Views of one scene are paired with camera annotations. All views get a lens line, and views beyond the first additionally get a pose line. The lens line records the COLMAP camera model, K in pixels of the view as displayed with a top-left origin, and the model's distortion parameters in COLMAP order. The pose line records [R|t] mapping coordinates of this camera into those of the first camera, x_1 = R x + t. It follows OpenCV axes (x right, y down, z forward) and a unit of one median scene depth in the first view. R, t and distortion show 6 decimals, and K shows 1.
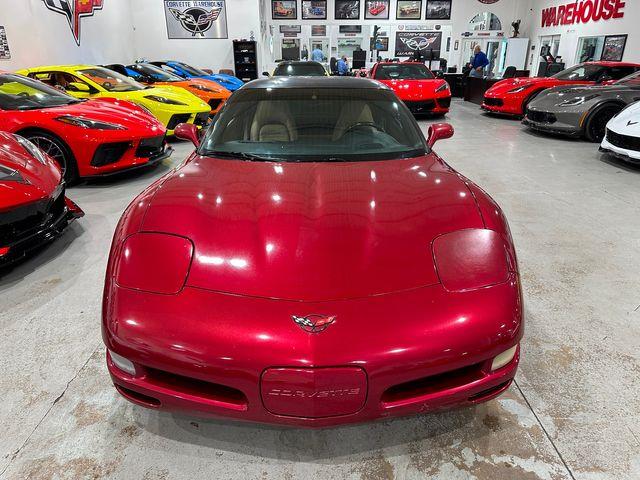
lens RADIAL K [[457.3, 0, 321.9], [0, 457.3, 244.0], [0, 0, 1]] dist [-0.000134, -0.009315]
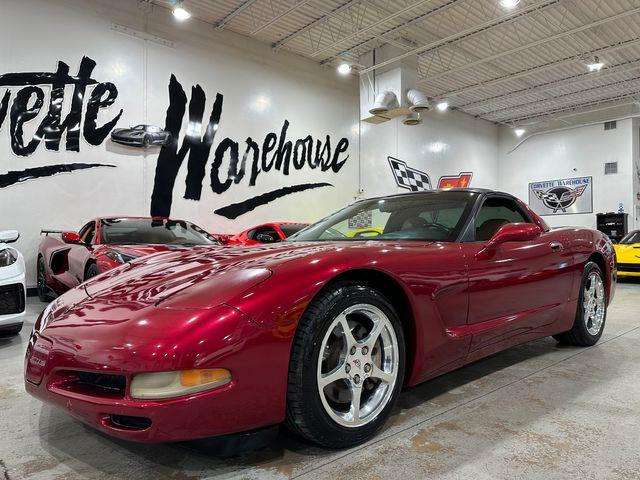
lens RADIAL K [[444.4, 0, 322.5], [0, 444.4, 247.5], [0, 0, 1]] dist [0.094347, -0.128182]
pose [[0.660967, -0.003271, -0.750408, 0.358290], [-0.282934, 0.925103, -0.253245, 0.037963], [0.695033, 0.379703, 0.610537, 0.183025]]
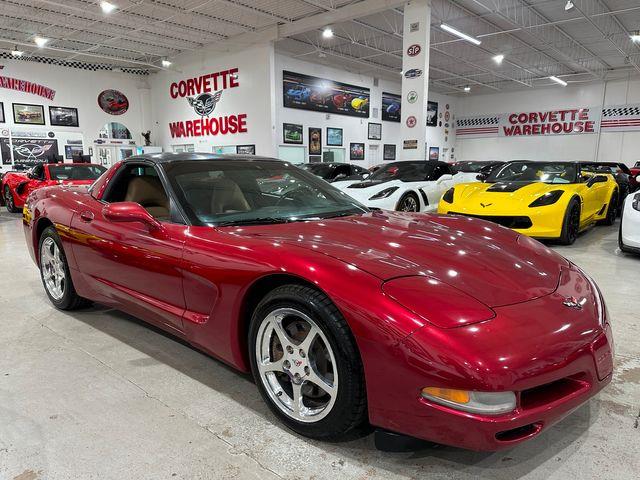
lens RADIAL K [[453.9, 0, 324.1], [0, 453.9, 242.2], [0, 0, 1]] dist [0.042211, -0.065236]
pose [[0.670500, -0.119719, 0.732186, -0.358151], [0.284081, 0.953110, -0.104305, -0.019015], [-0.685367, 0.277937, 0.673070, 0.170636]]
